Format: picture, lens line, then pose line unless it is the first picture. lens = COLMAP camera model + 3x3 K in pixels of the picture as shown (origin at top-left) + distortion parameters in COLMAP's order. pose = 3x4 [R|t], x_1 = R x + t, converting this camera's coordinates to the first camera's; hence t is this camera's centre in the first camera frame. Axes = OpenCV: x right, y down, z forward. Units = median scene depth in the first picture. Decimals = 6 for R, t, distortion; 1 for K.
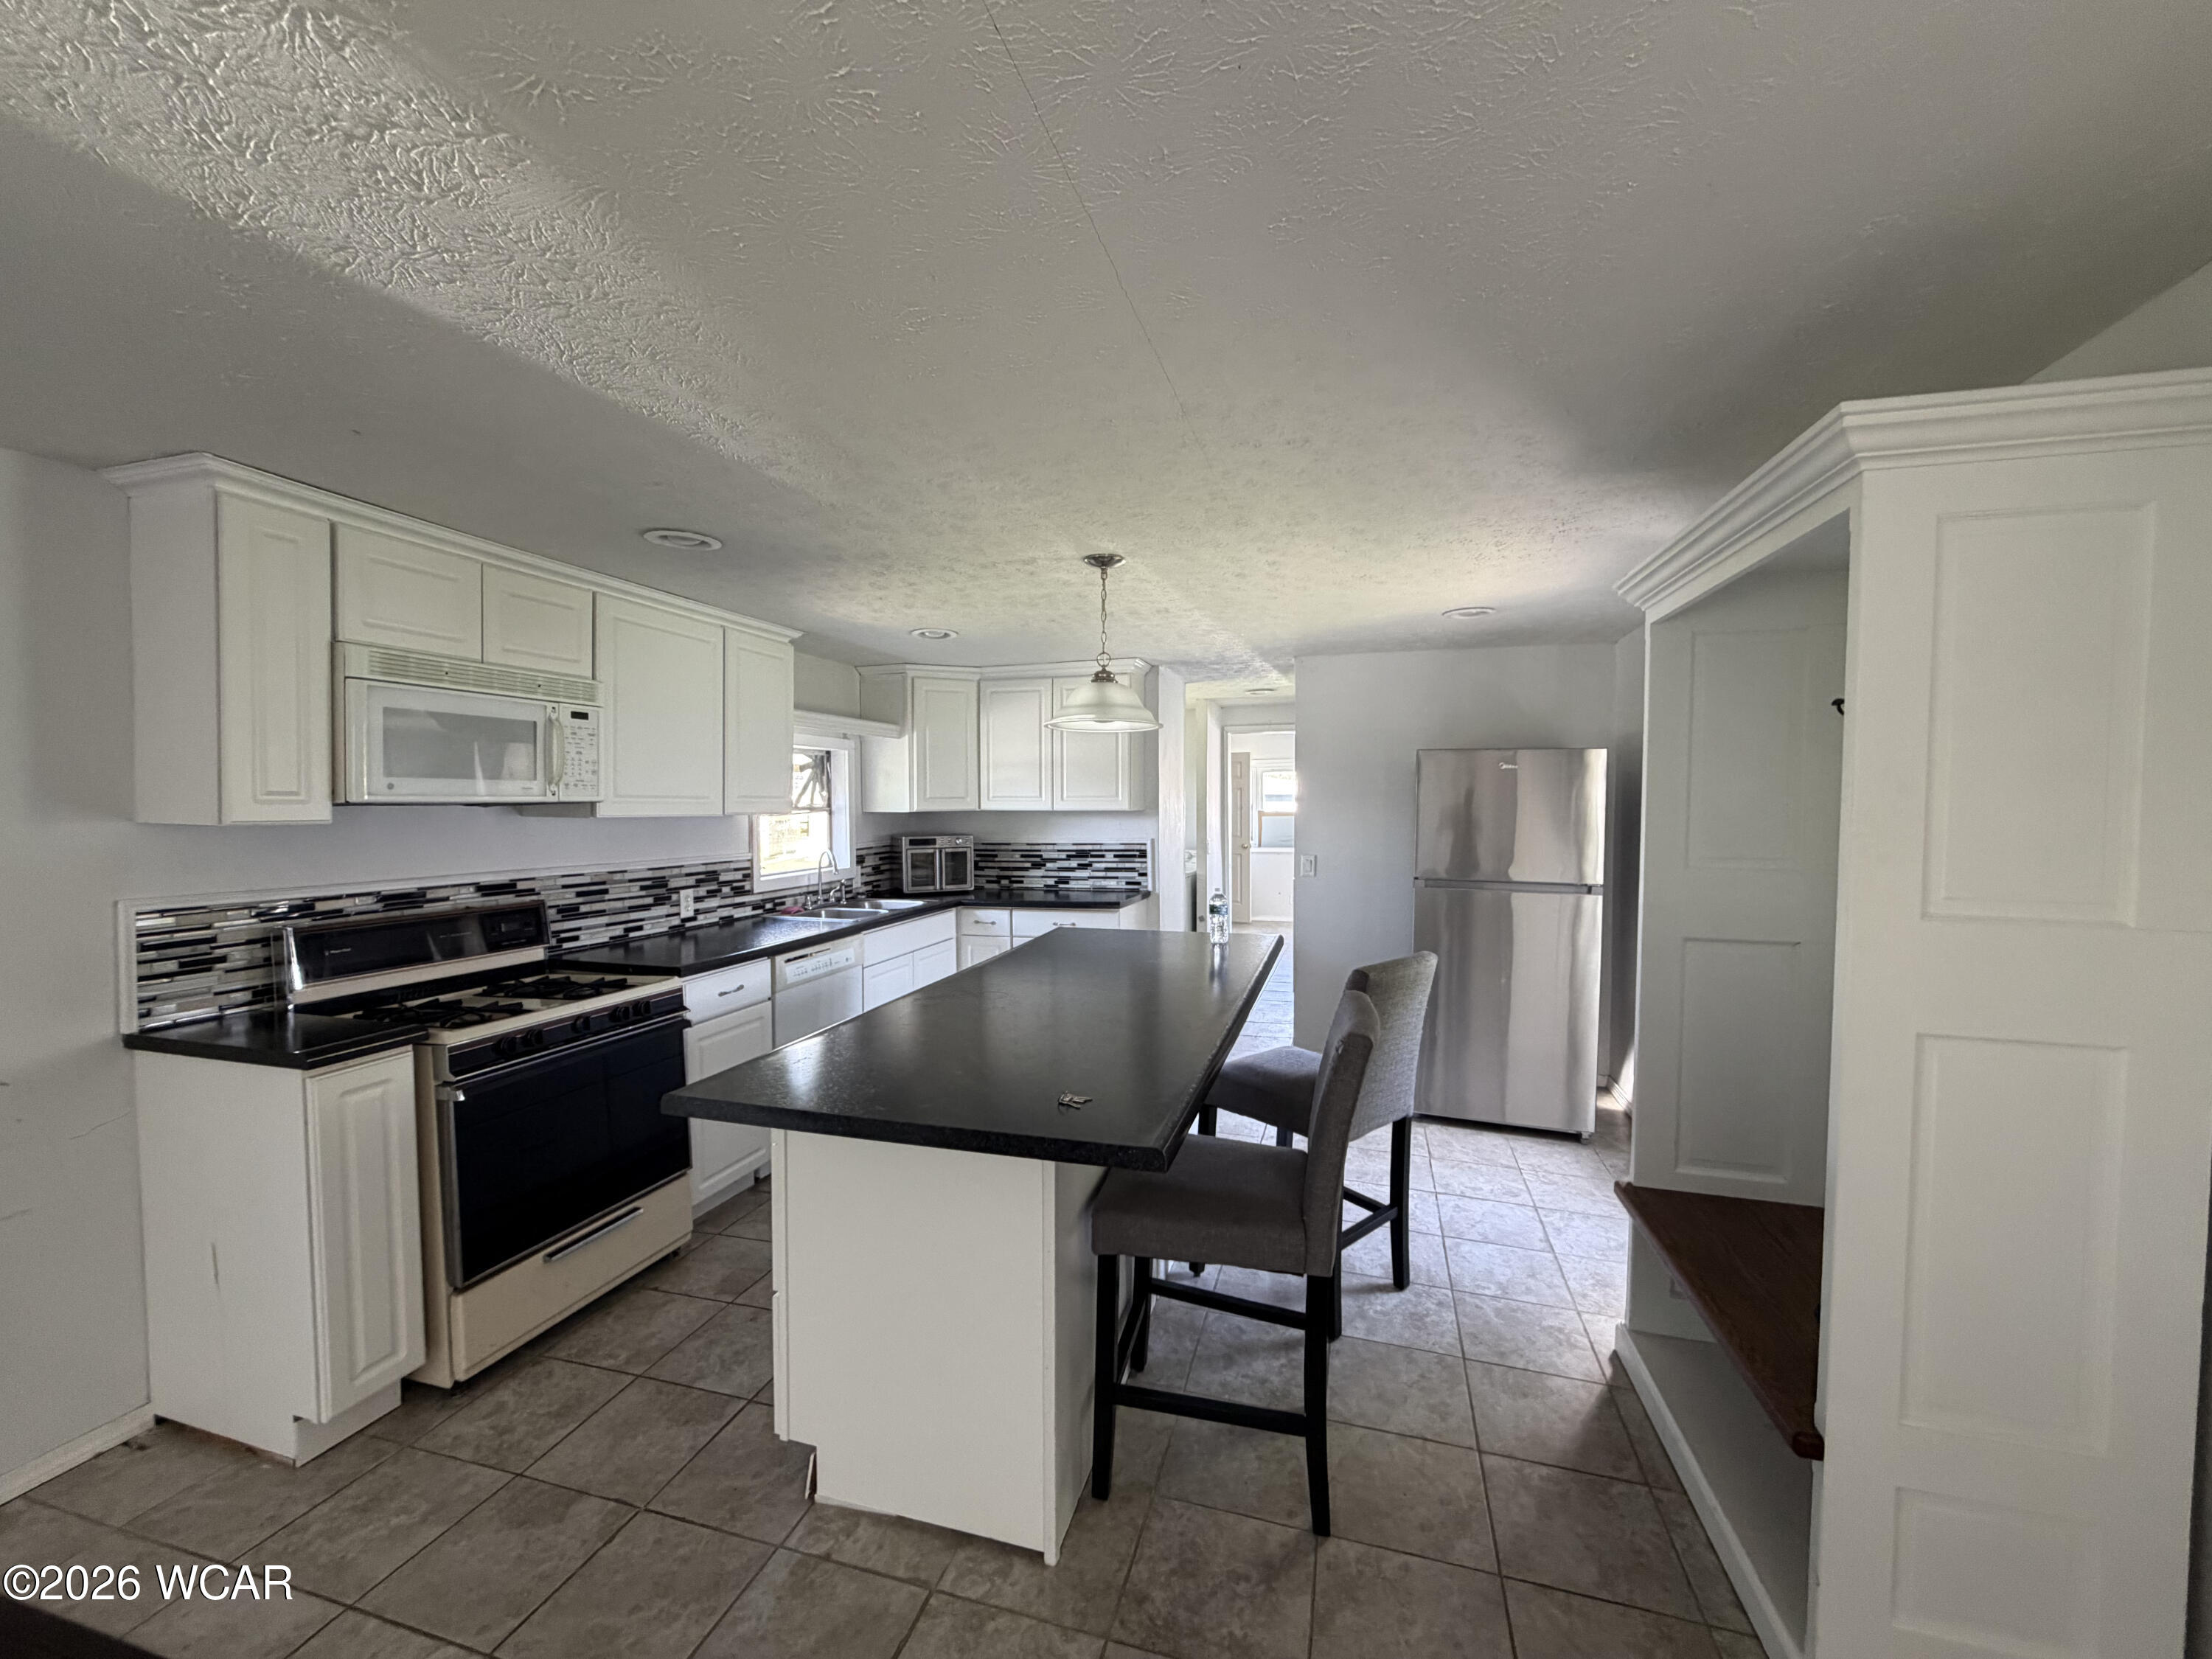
lens RADIAL K [[884.8, 0, 1099.6], [0, 884.8, 829.7], [0, 0, 1]] dist [0.003494, 0.000191]
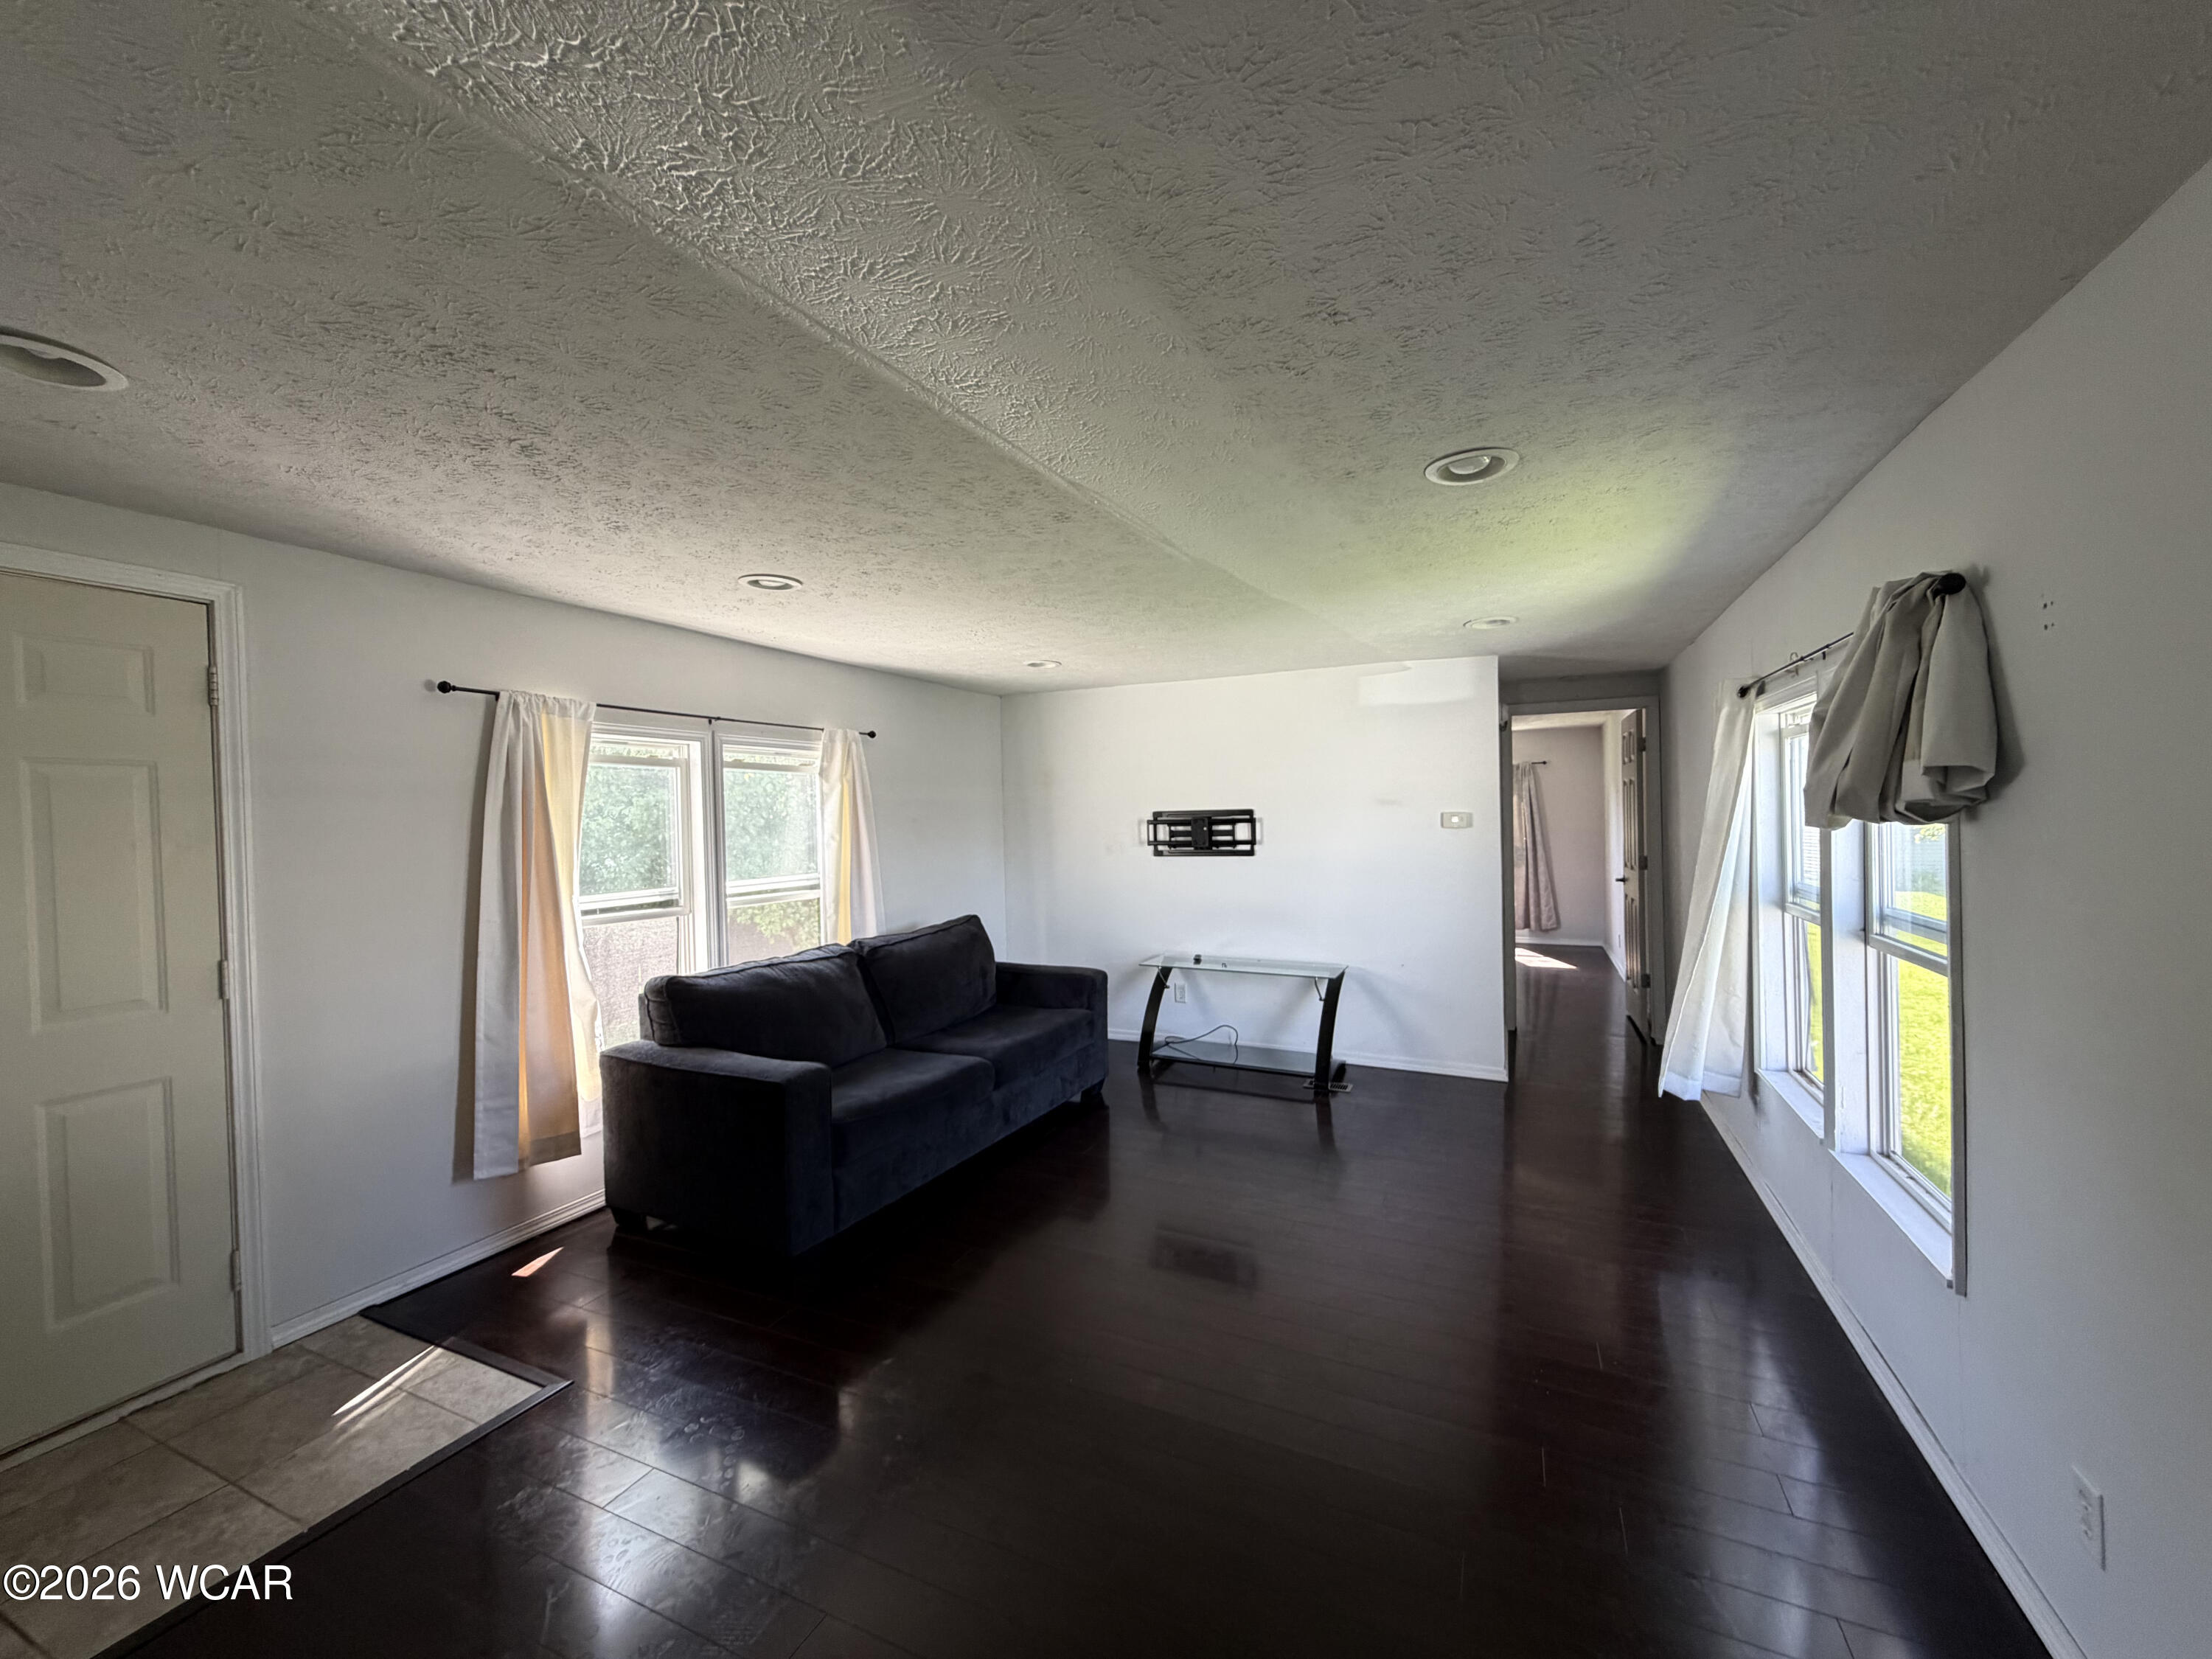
lens RADIAL K [[884.8, 0, 1102.1], [0, 884.8, 824.6], [0, 0, 1]] dist [0.003494, 0.000191]
pose [[-0.991342, 0.021826, 0.129478, -0.293822], [0.027464, 0.998744, 0.041916, -0.002926], [-0.128401, 0.045109, -0.990696, 0.373582]]
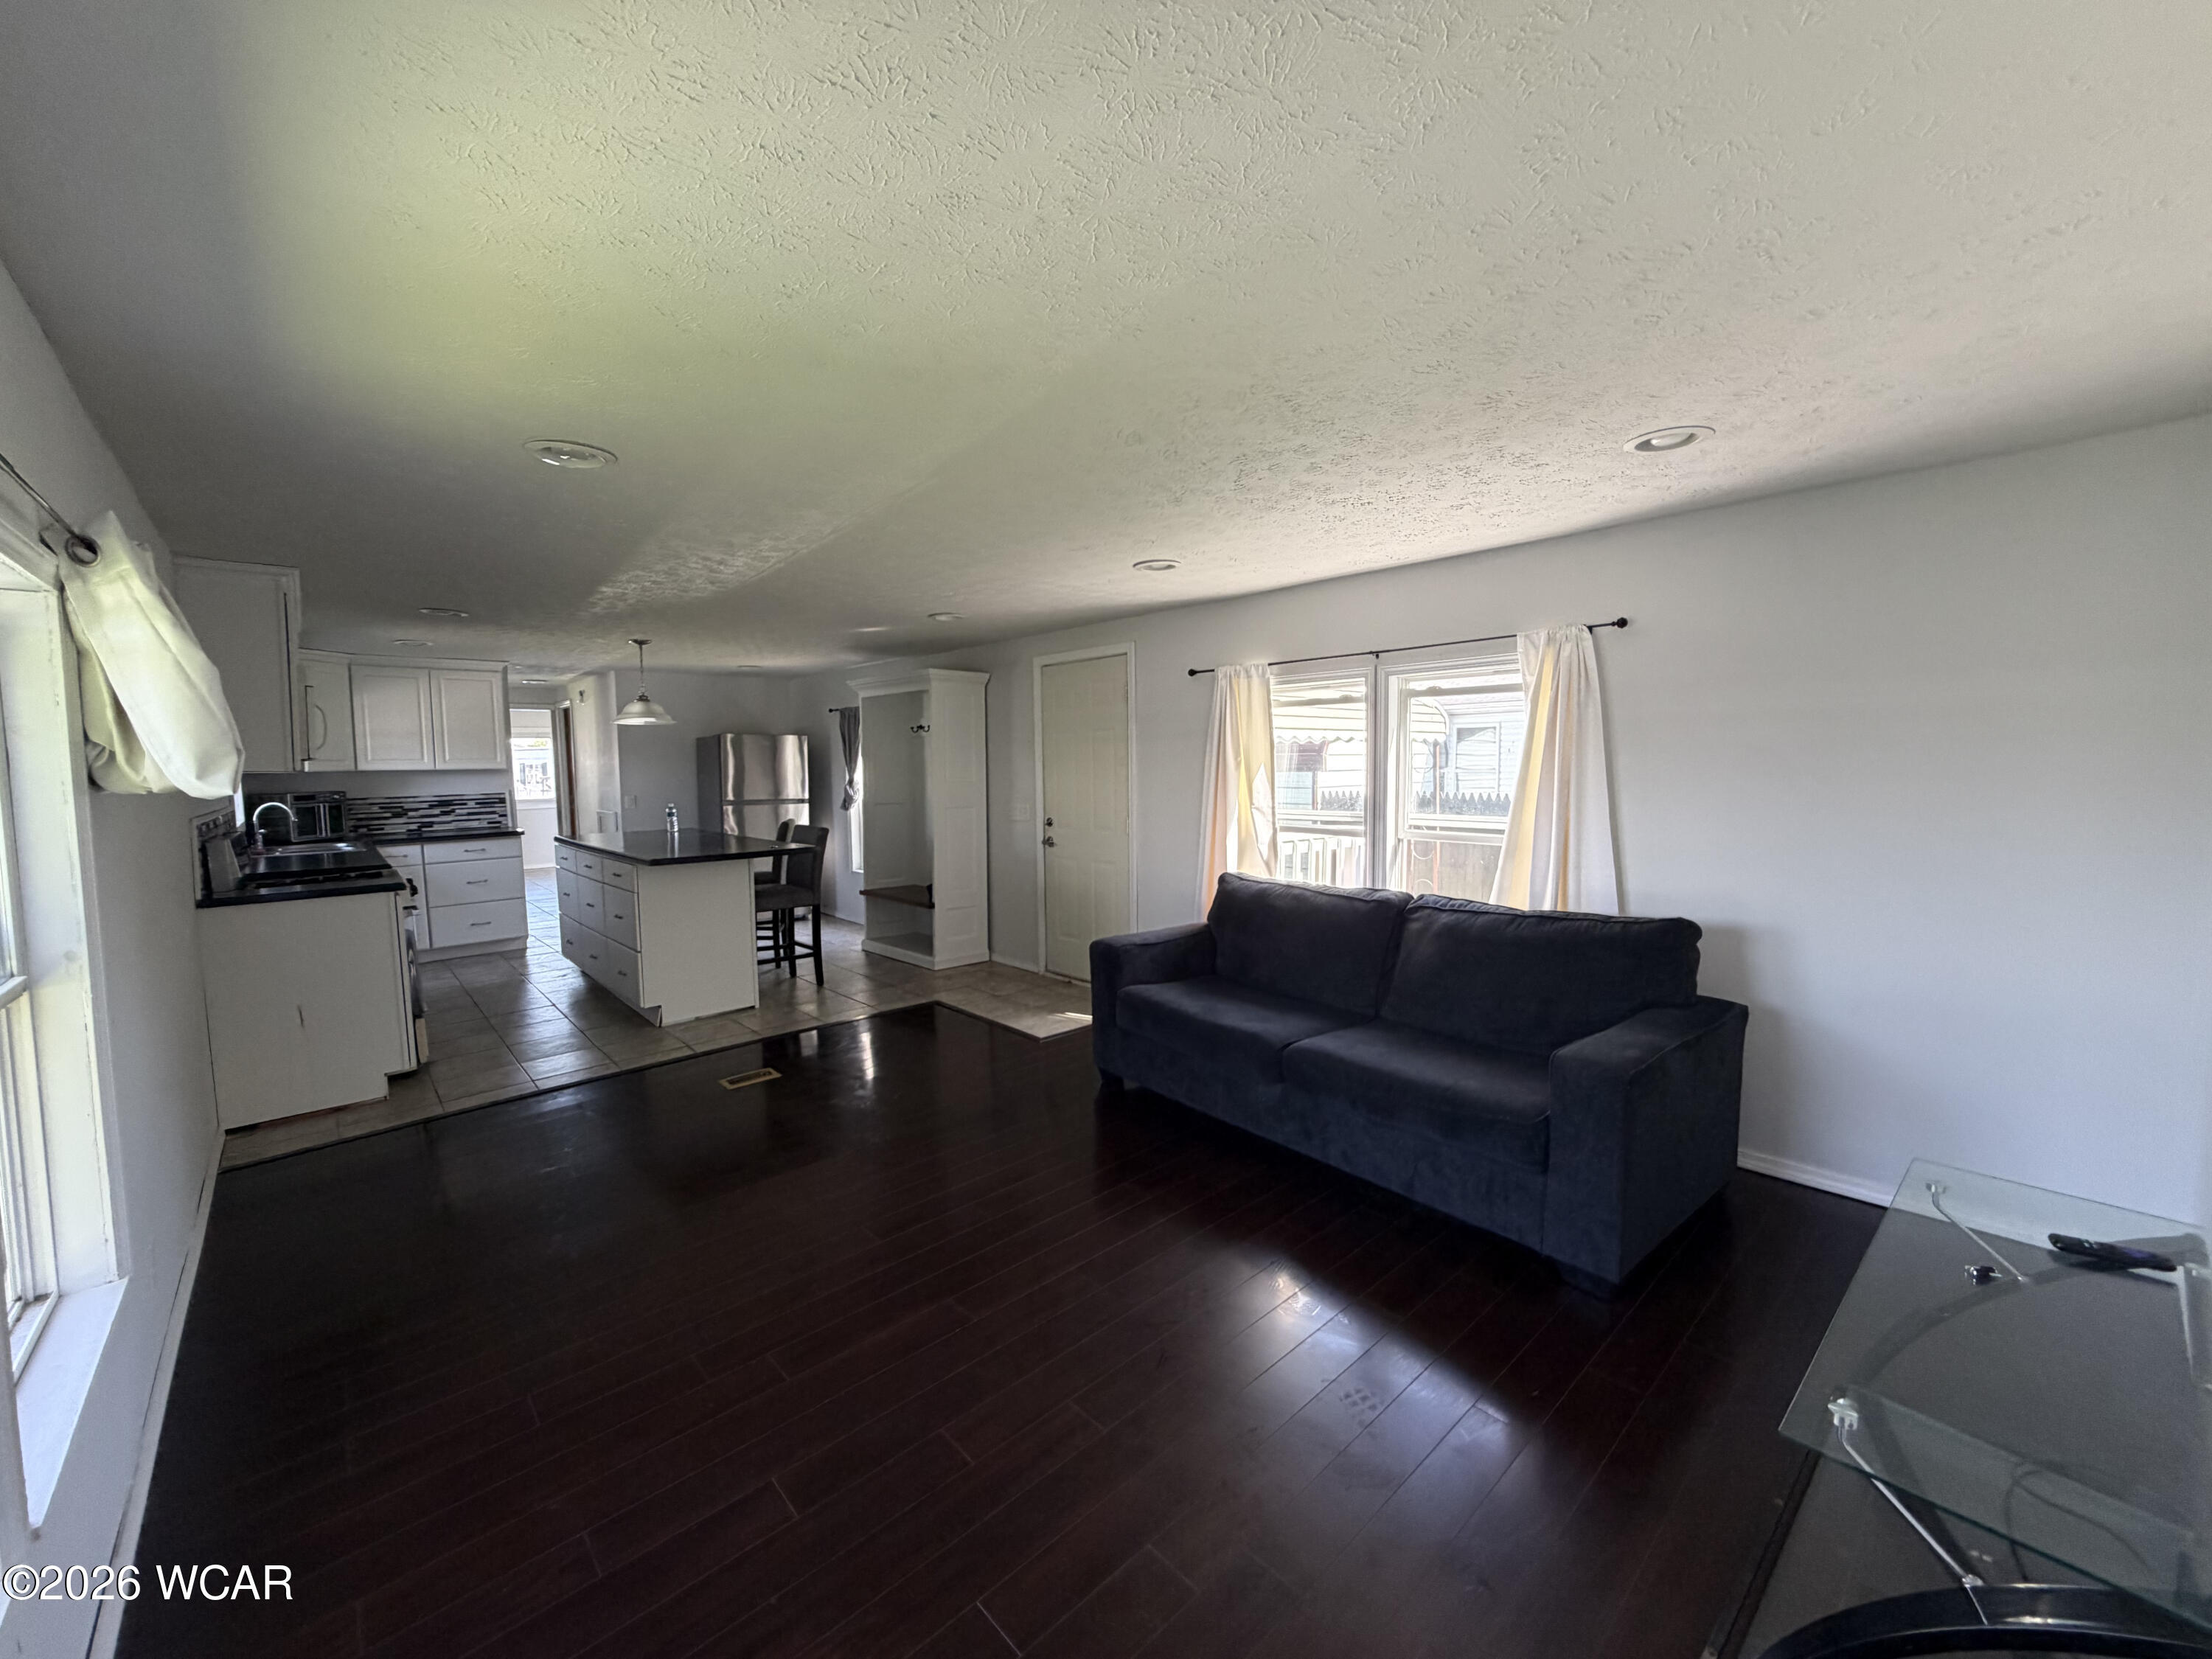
lens RADIAL K [[884.8, 0, 1094.3], [0, 884.8, 831.2], [0, 0, 1]] dist [0.003494, 0.000191]
pose [[0.522461, -0.072581, 0.849568, -0.670264], [0.039594, 0.997361, 0.060857, 0.028195], [-0.851743, 0.001843, 0.523956, -0.533281]]
